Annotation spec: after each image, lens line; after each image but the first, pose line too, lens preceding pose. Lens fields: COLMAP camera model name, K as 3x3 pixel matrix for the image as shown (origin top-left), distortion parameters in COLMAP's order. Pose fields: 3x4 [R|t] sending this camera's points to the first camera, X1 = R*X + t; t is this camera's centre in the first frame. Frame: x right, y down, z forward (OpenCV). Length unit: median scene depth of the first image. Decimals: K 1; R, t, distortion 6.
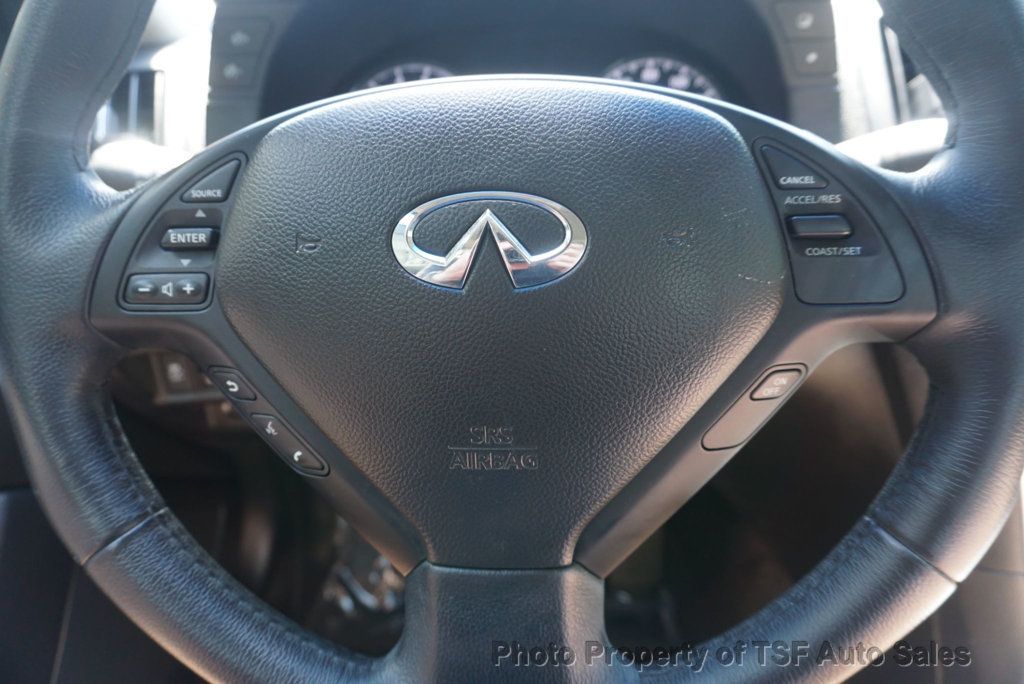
lens RADIAL K [[677.5, 0, 510.4], [0, 677.5, 343.4], [0, 0, 1]] dist [0.003332, 0.000530]
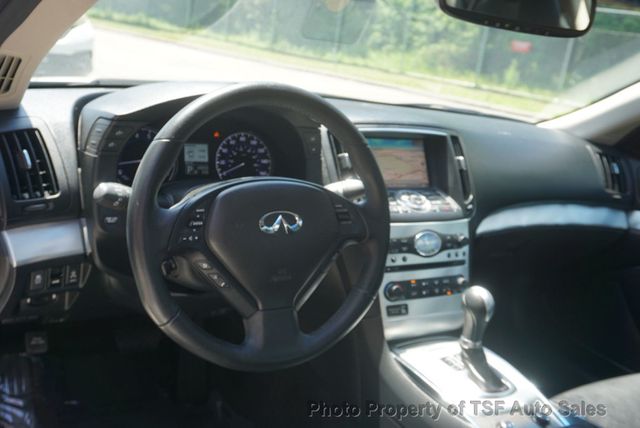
lens RADIAL K [[637.8, 0, 320.1], [0, 637.8, 213.8], [0, 0, 1]] dist [0.027375, 0.000000]
pose [[0.827755, -0.024437, 0.560557, -1.864062], [0.072428, 0.995346, -0.063560, 0.052774], [-0.556395, 0.093212, 0.825673, -2.171479]]
